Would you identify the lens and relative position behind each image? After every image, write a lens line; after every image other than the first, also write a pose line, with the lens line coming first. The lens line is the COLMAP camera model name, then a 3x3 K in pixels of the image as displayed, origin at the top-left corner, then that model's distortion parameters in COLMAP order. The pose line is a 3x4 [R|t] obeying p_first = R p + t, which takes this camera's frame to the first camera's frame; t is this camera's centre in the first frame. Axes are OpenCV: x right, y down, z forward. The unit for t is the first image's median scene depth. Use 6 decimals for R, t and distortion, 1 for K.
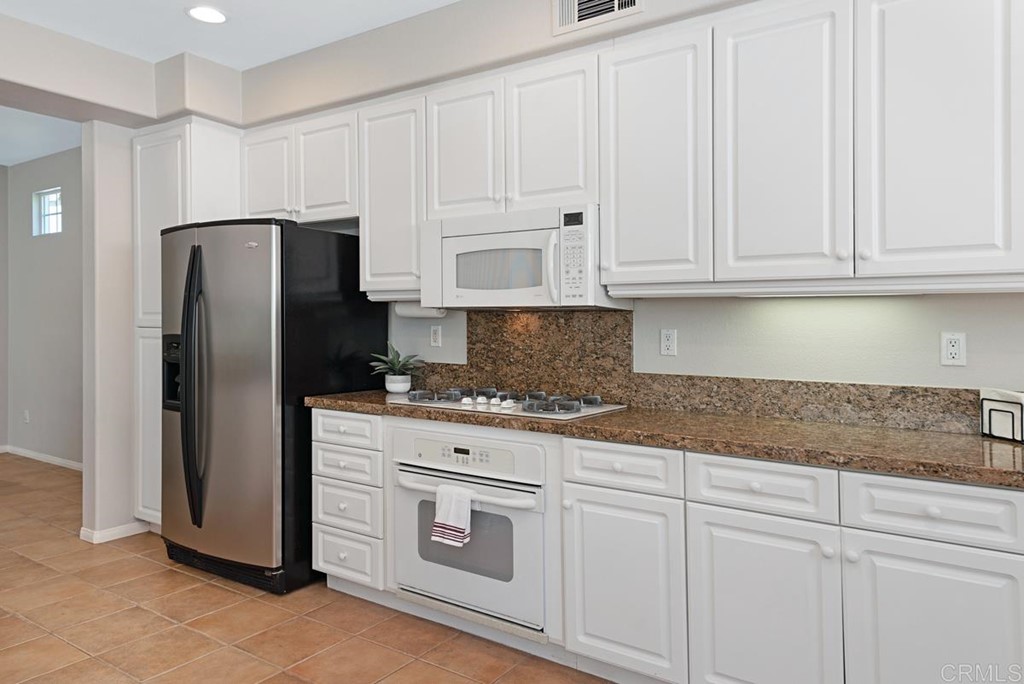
lens RADIAL K [[676.9, 0, 512.0], [0, 676.9, 342.0], [0, 0, 1]] dist [0.031949, -0.000173]
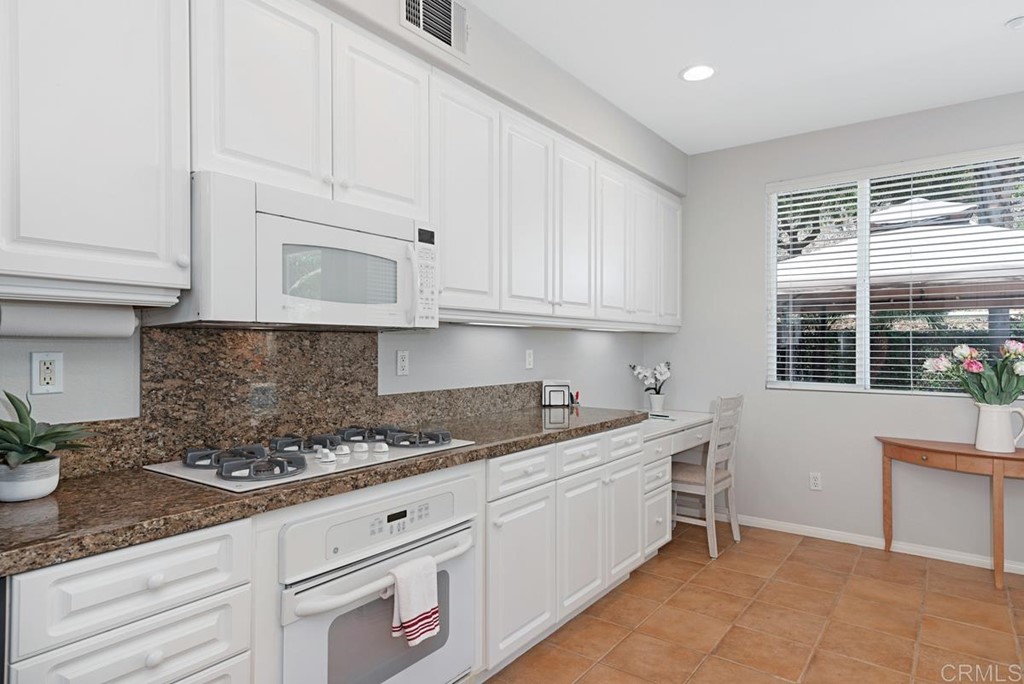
lens RADIAL K [[601.5, 0, 516.2], [0, 601.5, 348.0], [0, 0, 1]] dist [0.036514, 0.000045]
pose [[0.039021, -0.013930, 0.999141, -0.680795], [0.025062, 0.999602, 0.012957, -0.029857], [-0.998924, 0.024535, 0.039354, 0.766370]]
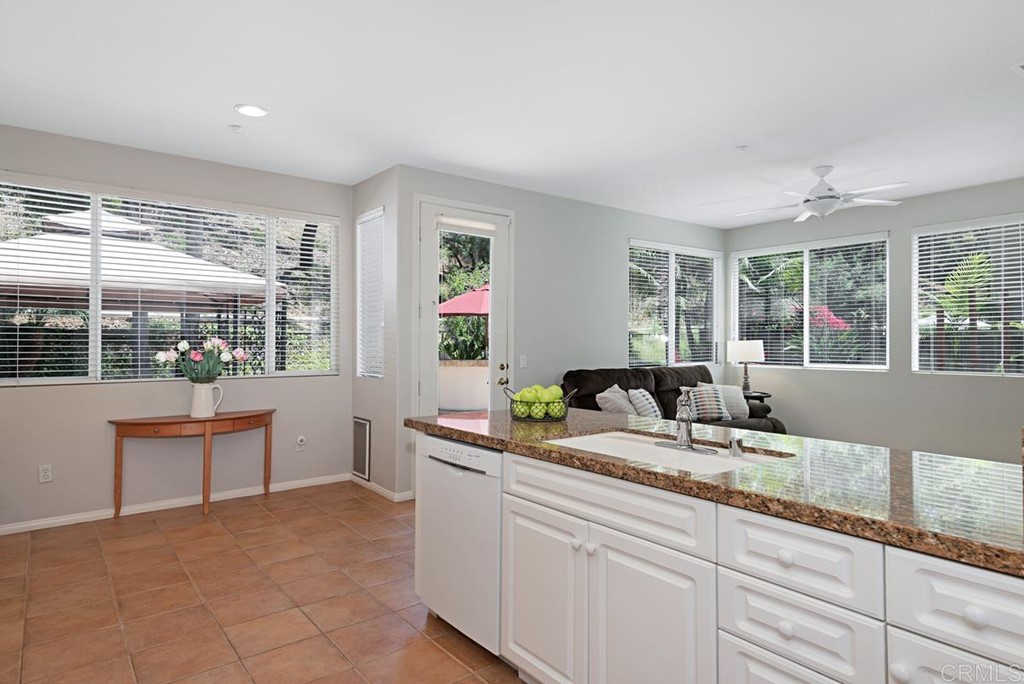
lens RADIAL K [[589.6, 0, 508.5], [0, 589.6, 339.6], [0, 0, 1]] dist [0.023276, 0.000040]
pose [[-0.948594, -0.009567, 0.316350, -0.741385], [-0.001964, 0.999702, 0.024343, -0.040466], [-0.316489, 0.022470, -0.948330, 1.126984]]
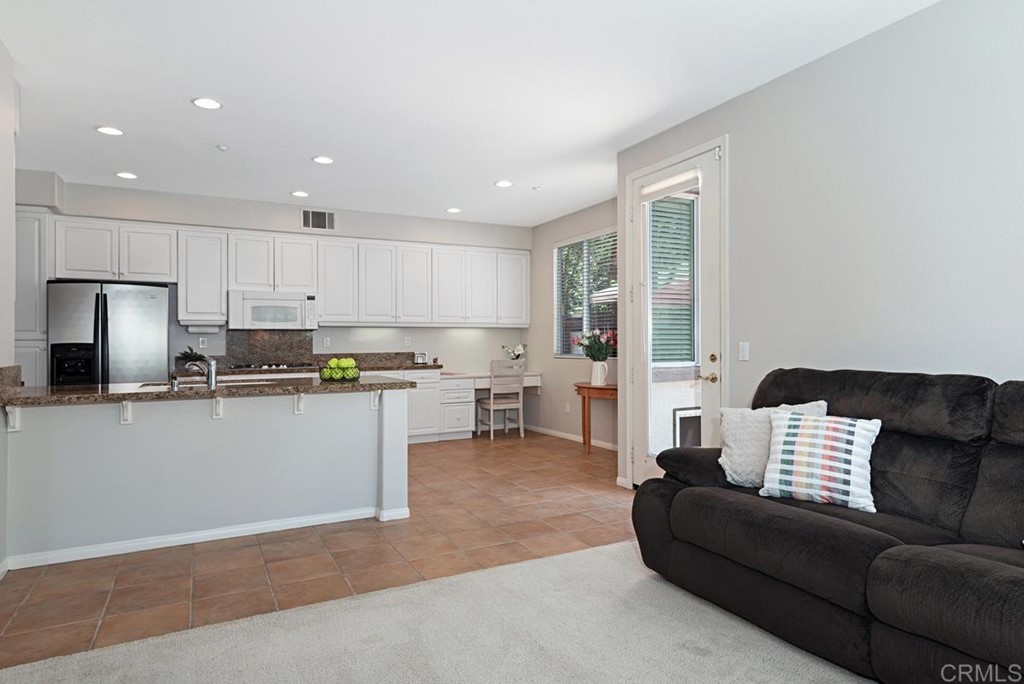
lens RADIAL K [[589.6, 0, 508.5], [0, 589.6, 339.6], [0, 0, 1]] dist [0.023276, 0.000040]
pose [[0.467423, -0.007936, 0.883998, -1.530610], [0.037006, 0.999259, -0.010596, 0.042545], [-0.883259, 0.037666, 0.467371, -0.780124]]
